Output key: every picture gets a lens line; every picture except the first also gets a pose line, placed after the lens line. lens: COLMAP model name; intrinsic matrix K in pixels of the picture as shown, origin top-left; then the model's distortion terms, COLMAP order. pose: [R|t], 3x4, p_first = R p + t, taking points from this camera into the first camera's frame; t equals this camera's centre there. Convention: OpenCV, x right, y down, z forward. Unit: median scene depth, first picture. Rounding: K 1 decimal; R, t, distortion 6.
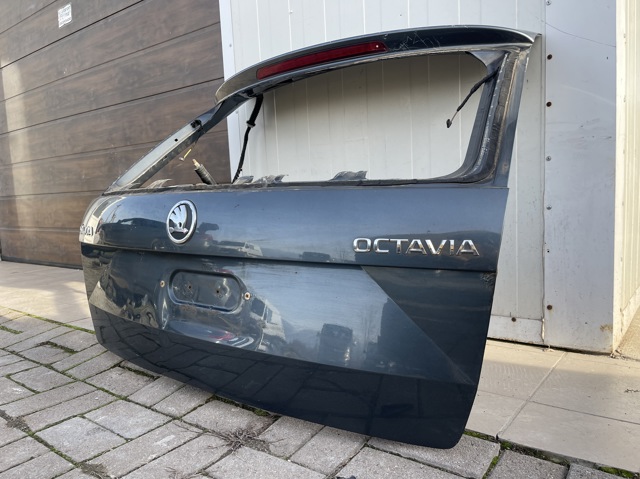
lens RADIAL K [[486.6, 0, 322.3], [0, 486.6, 239.0], [0, 0, 1]] dist [0.062022, -0.088124]
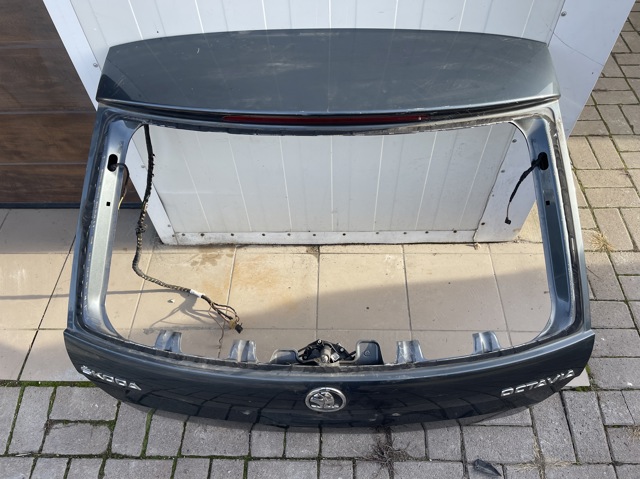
lens RADIAL K [[486.6, 0, 319.0], [0, 486.6, 241.9], [0, 0, 1]] dist [0.062022, -0.088124]
pose [[0.806703, -0.462094, 0.368374, -0.472797], [0.049986, 0.674474, 0.736605, -0.941149], [-0.588839, -0.575808, 0.567198, 0.525383]]
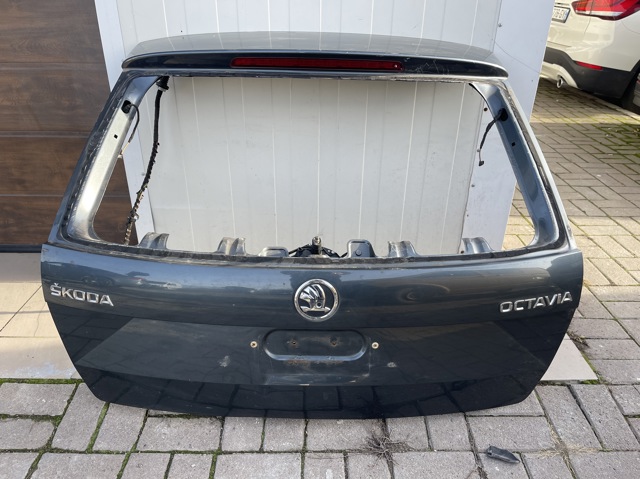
lens RADIAL K [[486.6, 0, 319.0], [0, 486.6, 237.4], [0, 0, 1]] dist [0.062022, -0.088124]
pose [[0.788019, -0.228972, 0.571488, -0.730252], [0.011400, 0.933533, 0.358310, -0.455471], [-0.615546, -0.275840, 0.738252, 0.254423]]
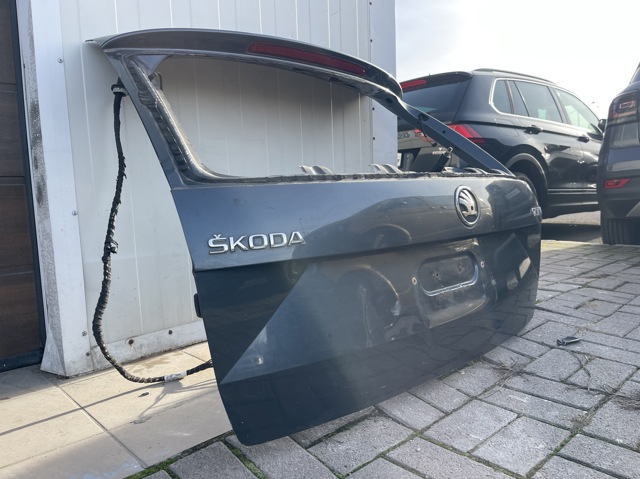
lens RADIAL K [[486.6, 0, 318.6], [0, 486.6, 240.9], [0, 0, 1]] dist [0.062022, -0.088124]
pose [[0.170549, -0.065343, 0.983180, -1.217577], [0.127120, 0.990920, 0.043806, -0.041185], [-0.977115, 0.117511, 0.177307, 0.998802]]
